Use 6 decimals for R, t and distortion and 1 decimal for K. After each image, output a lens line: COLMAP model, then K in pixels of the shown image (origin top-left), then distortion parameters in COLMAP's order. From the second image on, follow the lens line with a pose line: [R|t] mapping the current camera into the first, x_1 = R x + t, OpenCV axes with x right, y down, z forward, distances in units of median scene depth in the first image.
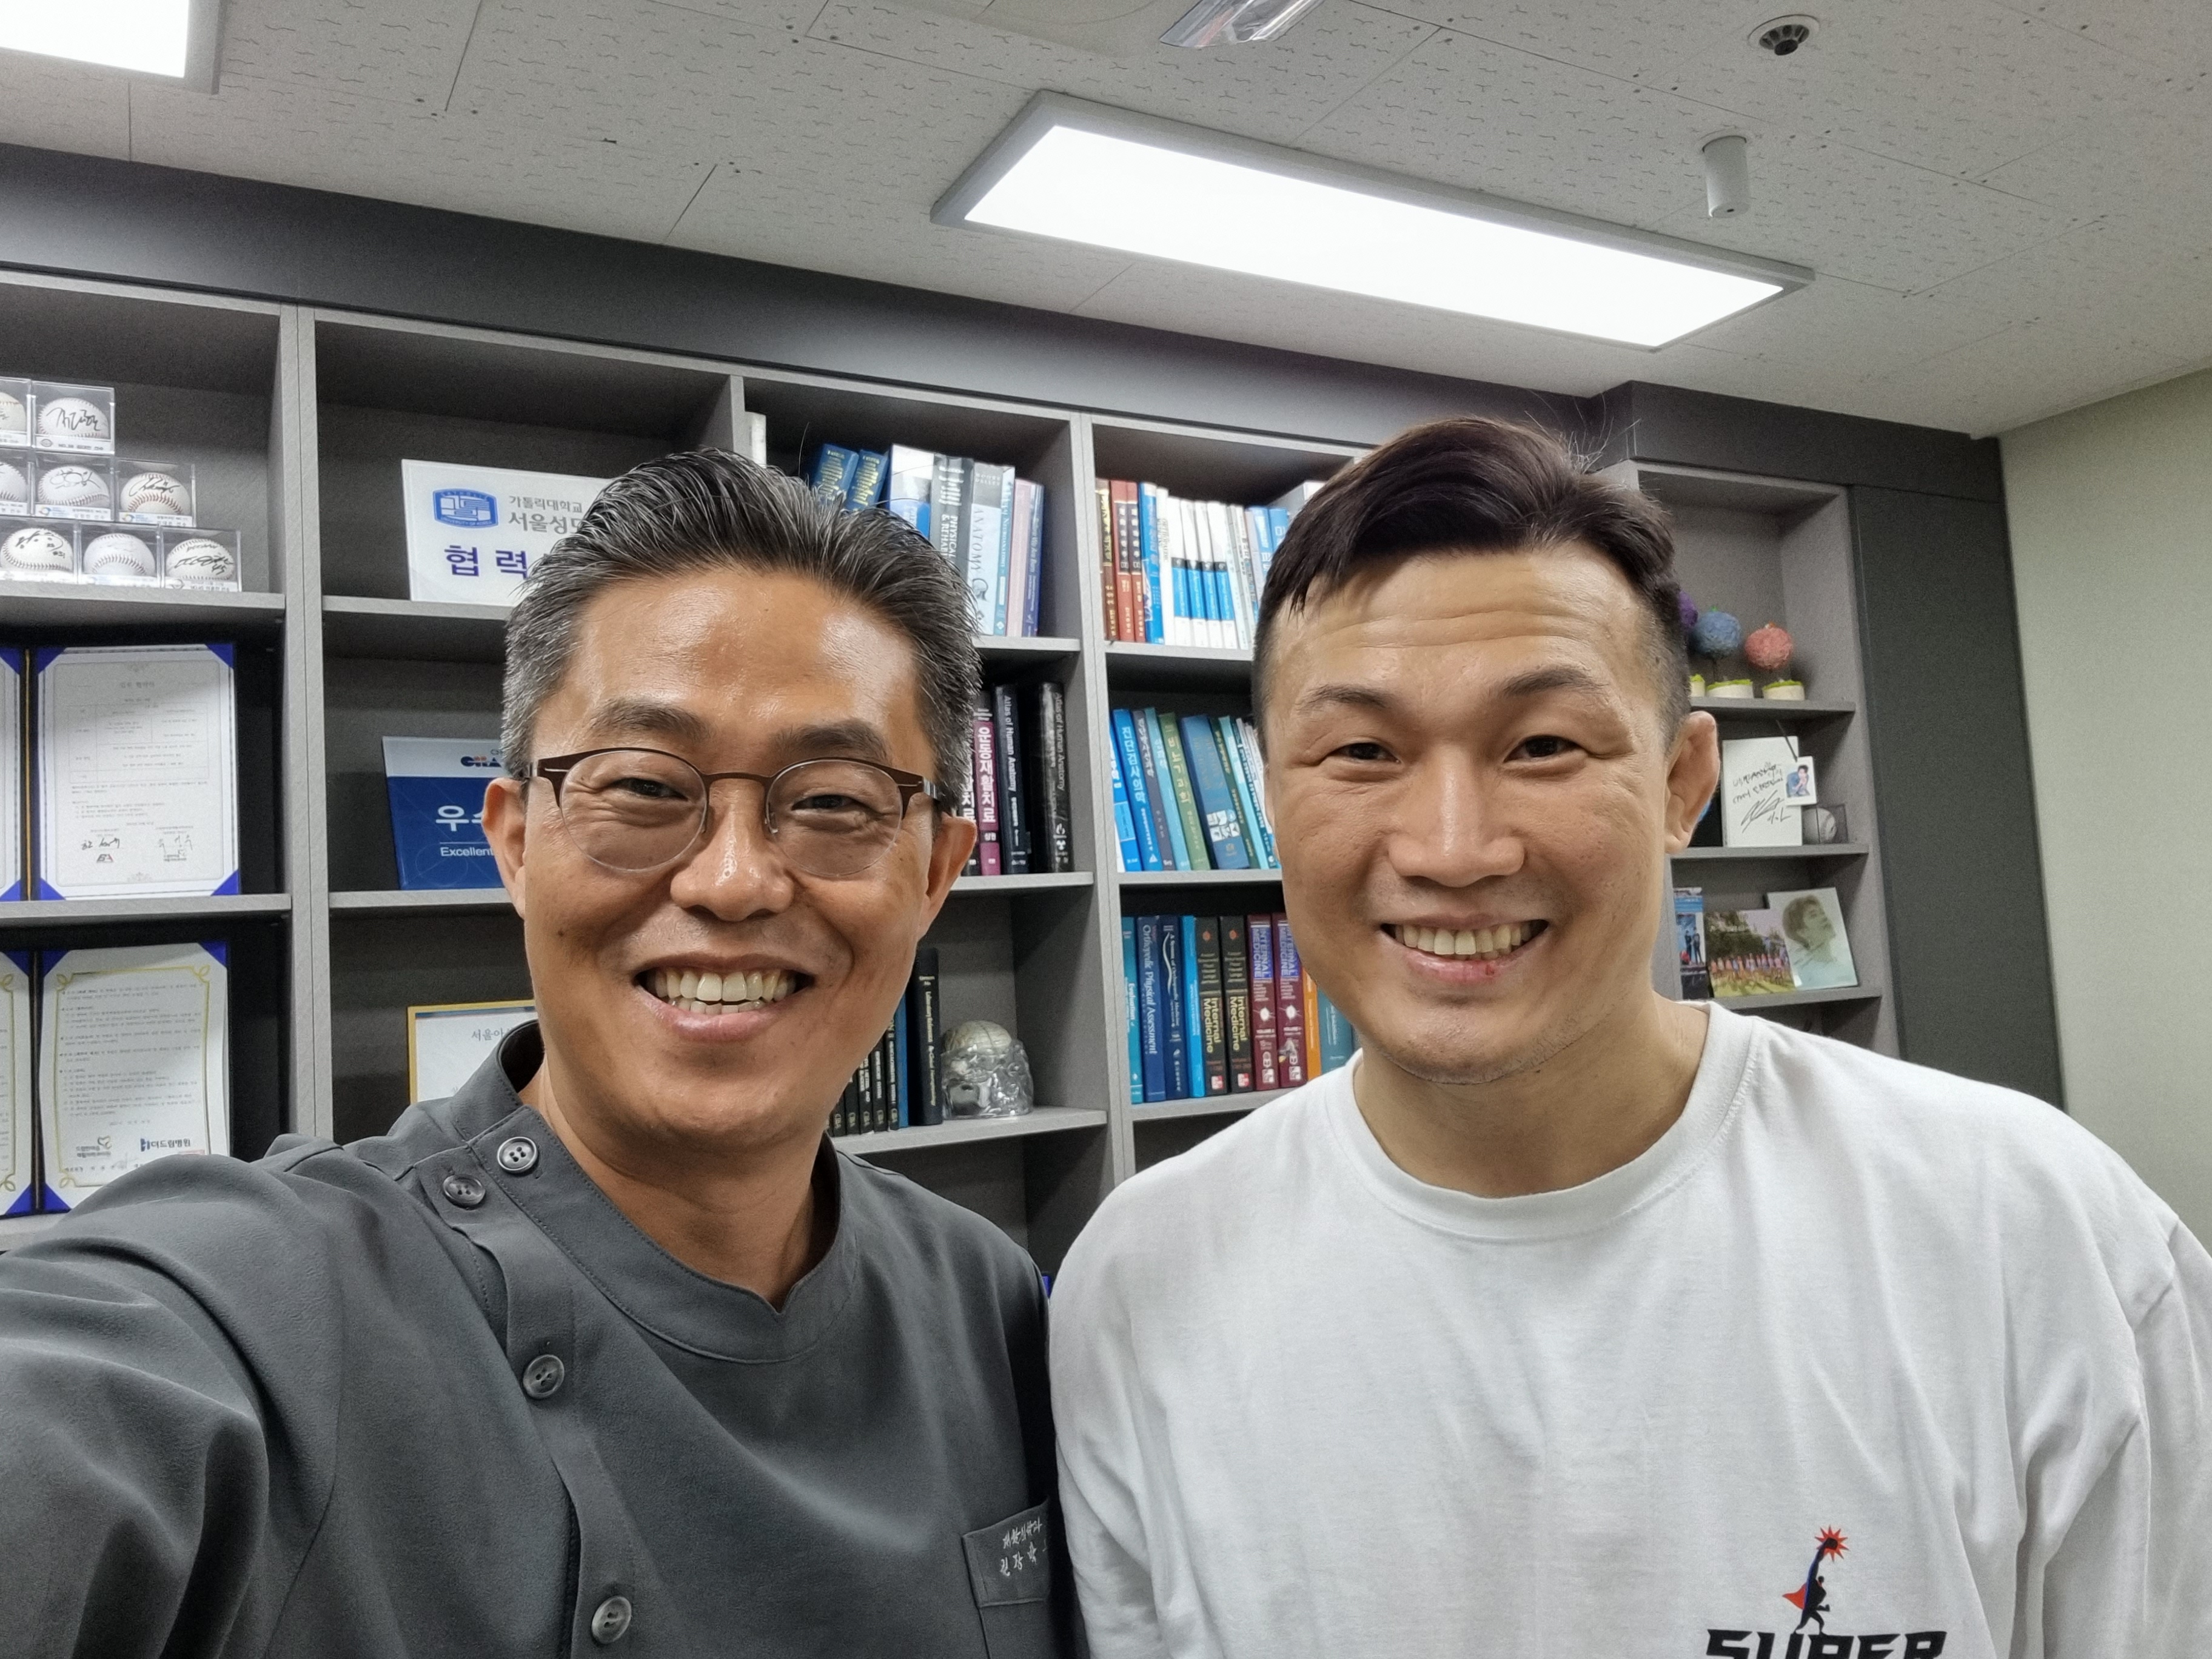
lens RADIAL K [[1579.7, 0, 1106.0], [0, 1579.7, 829.5], [0, 0, 1]] dist [0.069003, -0.113670]
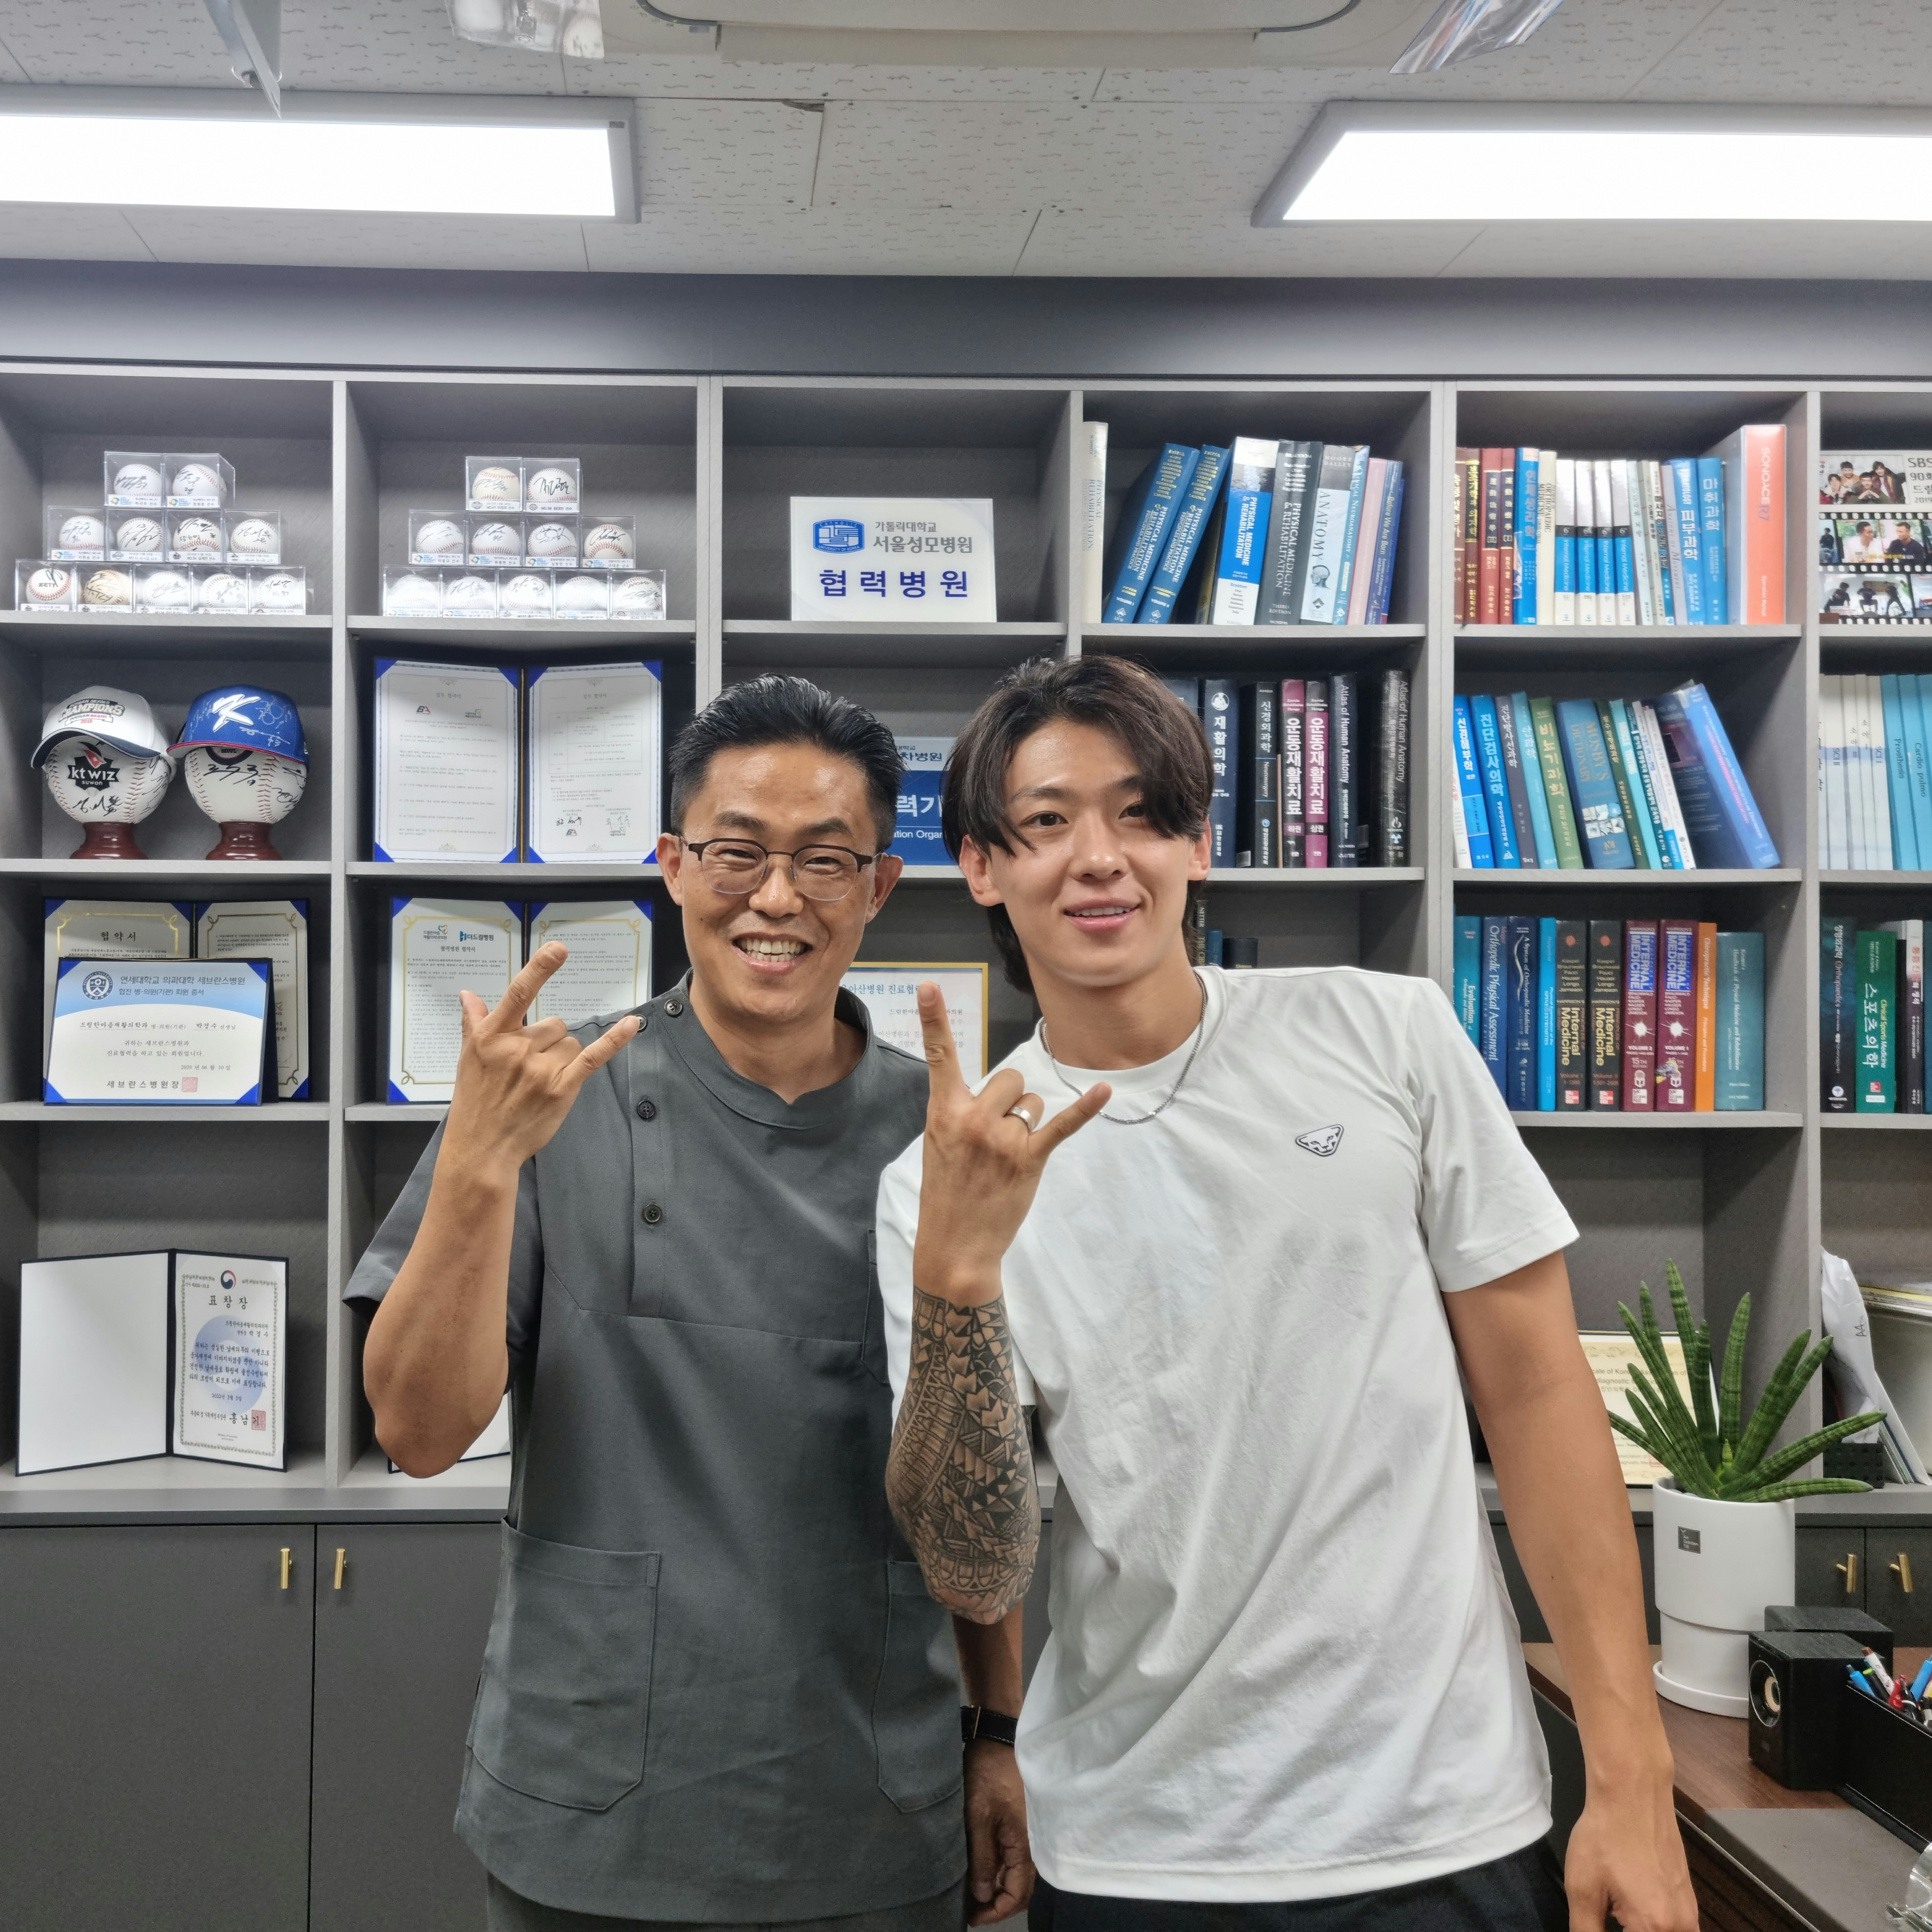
lens RADIAL K [[1906.4, 0, 765.1], [0, 1906.4, 925.0], [0, 0, 1]] dist [0.084293, -0.006761]
pose [[0.889689, 0.050761, -0.453736, 0.161621], [-0.016540, 0.996731, 0.079076, -0.023932], [0.456267, -0.062849, 0.887621, -0.227310]]
